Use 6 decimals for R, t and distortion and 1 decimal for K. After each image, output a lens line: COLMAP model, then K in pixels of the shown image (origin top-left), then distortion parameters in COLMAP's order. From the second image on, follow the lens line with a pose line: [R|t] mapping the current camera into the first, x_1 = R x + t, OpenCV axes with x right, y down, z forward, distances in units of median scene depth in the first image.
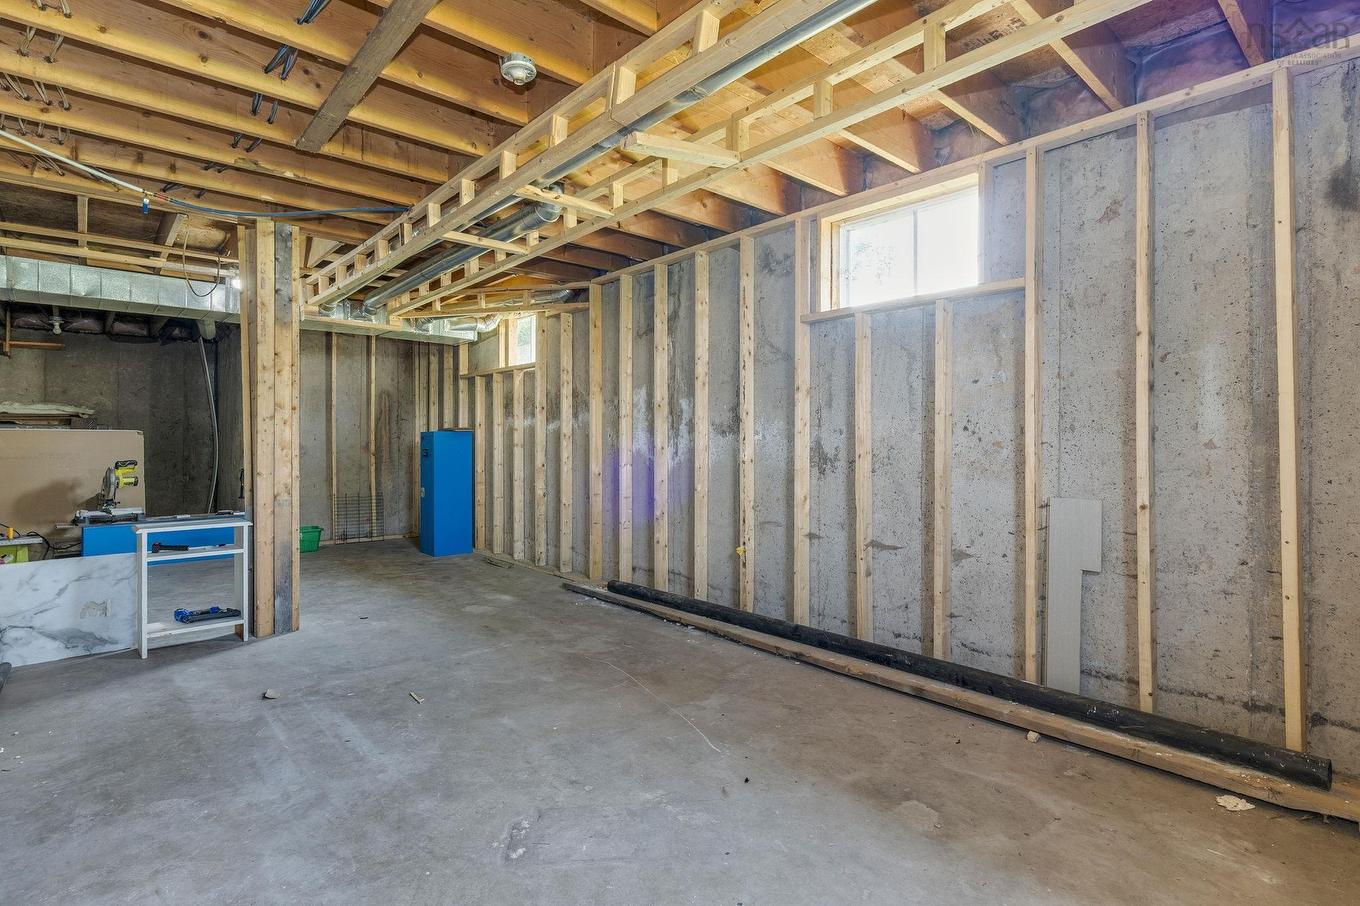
lens RADIAL K [[682.2, 0, 679.6], [0, 682.2, 448.3], [0, 0, 1]] dist [-0.004680, 0.006006]
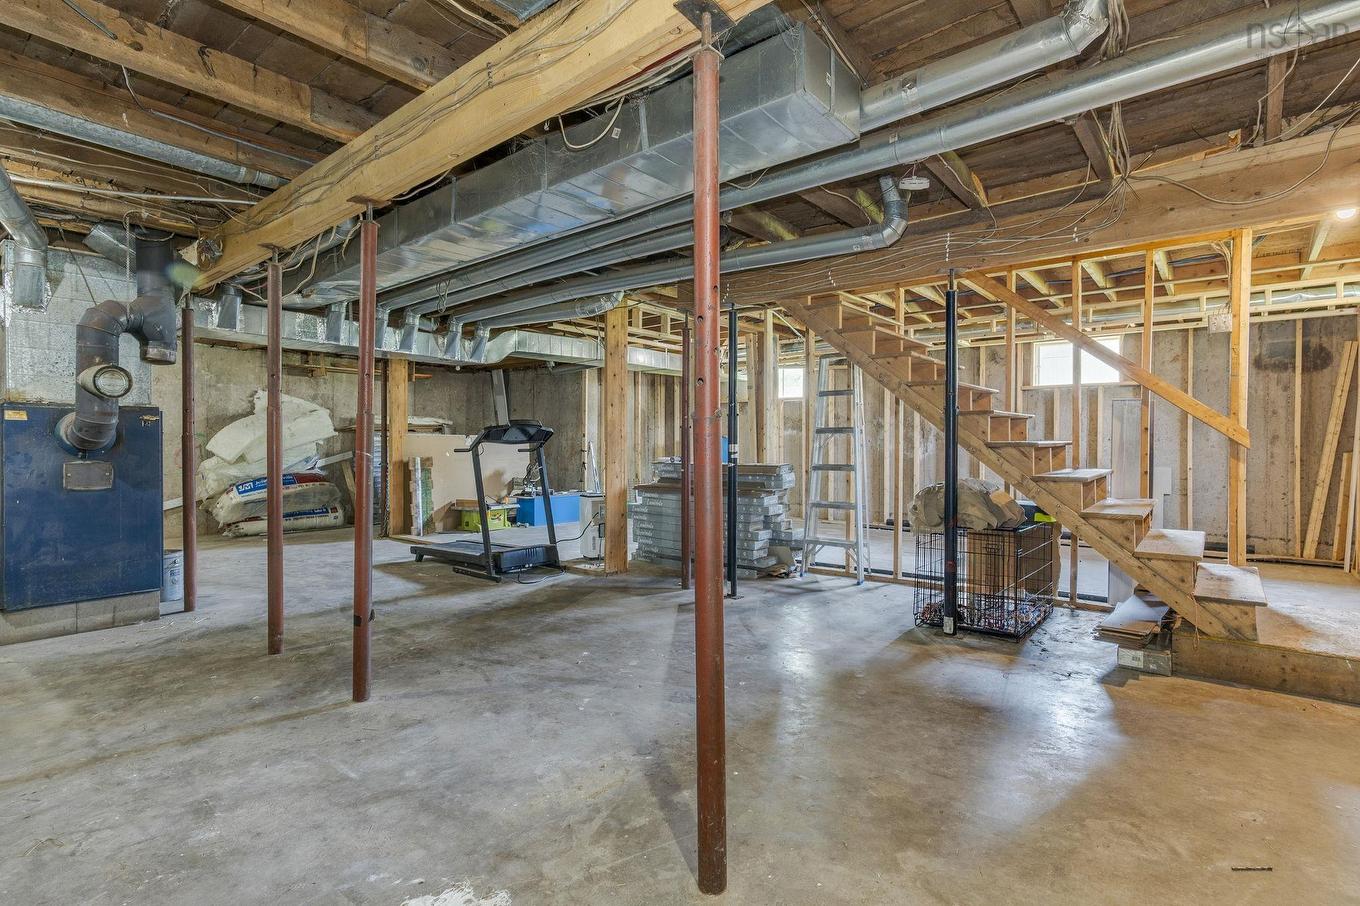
lens RADIAL K [[682.2, 0, 680.1], [0, 682.2, 455.0], [0, 0, 1]] dist [-0.004680, 0.006006]
pose [[0.989999, 0.000850, 0.141073, -1.631484], [-0.001467, 0.999990, 0.004271, 0.020118], [-0.141068, -0.004435, 0.989990, -1.342668]]
